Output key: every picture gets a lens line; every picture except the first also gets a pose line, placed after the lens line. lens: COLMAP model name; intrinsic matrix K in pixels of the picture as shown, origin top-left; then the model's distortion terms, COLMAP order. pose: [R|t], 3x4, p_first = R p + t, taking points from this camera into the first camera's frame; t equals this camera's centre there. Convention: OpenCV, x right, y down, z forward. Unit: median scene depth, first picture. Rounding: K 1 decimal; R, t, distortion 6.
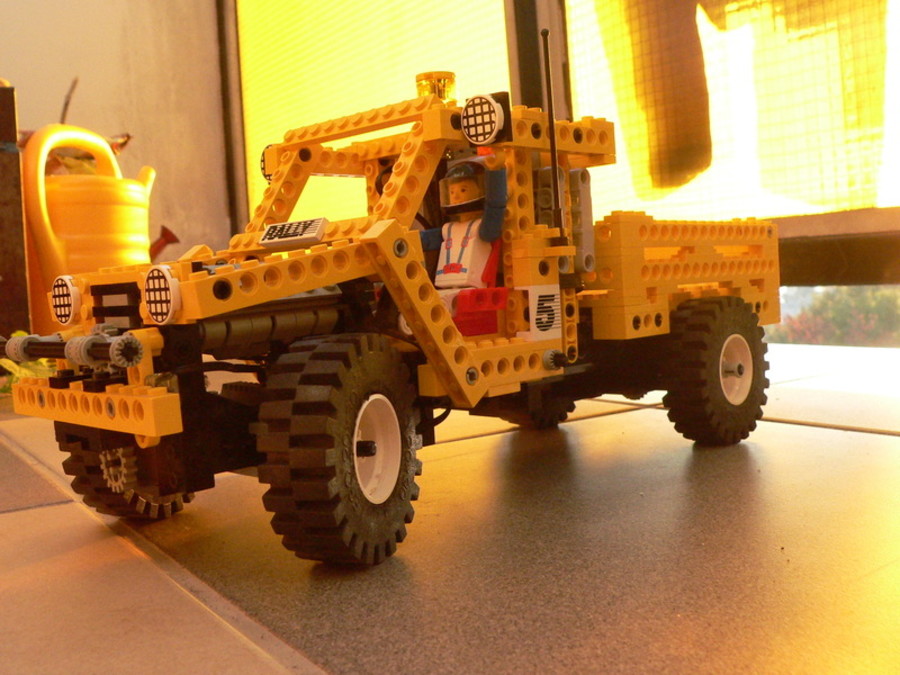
lens RADIAL K [[987.7, 0, 450.0], [0, 987.7, 337.5], [0, 0, 1]] dist [-0.161070, -0.000242]
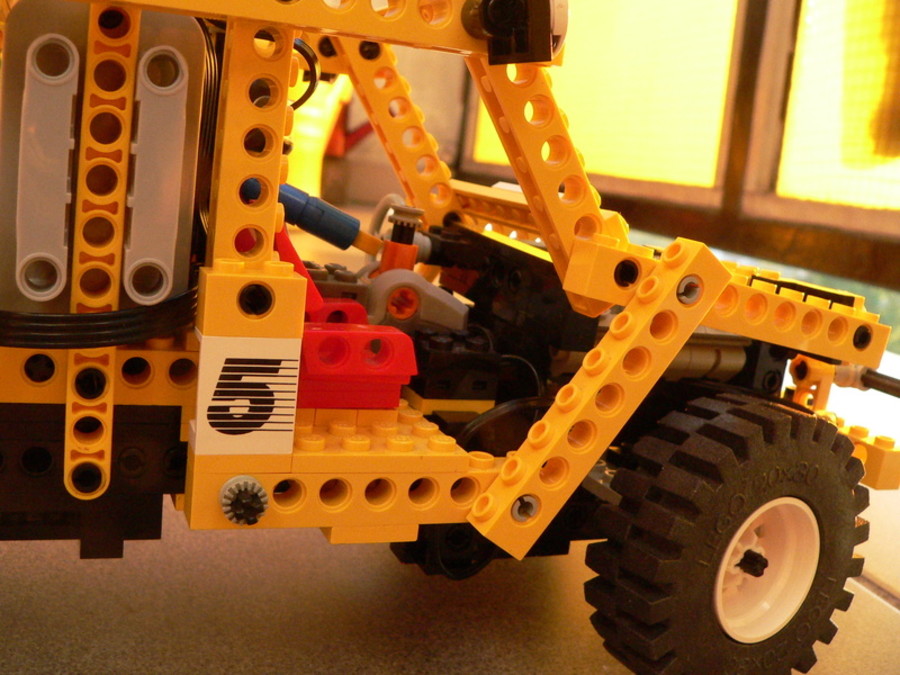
lens RADIAL K [[987.7, 0, 450.0], [0, 987.7, 337.5], [0, 0, 1]] dist [-0.161070, -0.000242]
pose [[0.911396, 0.221480, -0.346849, 0.334409], [-0.180838, 0.972631, 0.145896, -0.134748], [0.369669, -0.070246, 0.926504, 0.618265]]
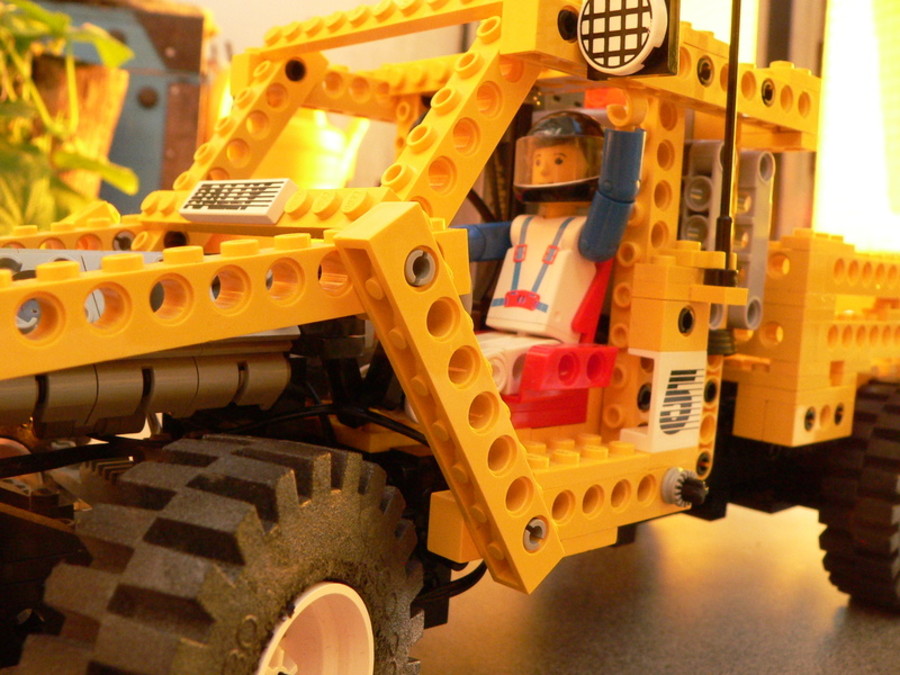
lens RADIAL K [[987.7, 0, 450.0], [0, 987.7, 337.5], [0, 0, 1]] dist [-0.161070, -0.000242]
pose [[0.990732, 0.128696, -0.043450, -0.010445], [-0.127411, 0.991361, 0.031144, -0.061496], [0.047083, -0.025319, 0.998570, 0.448708]]
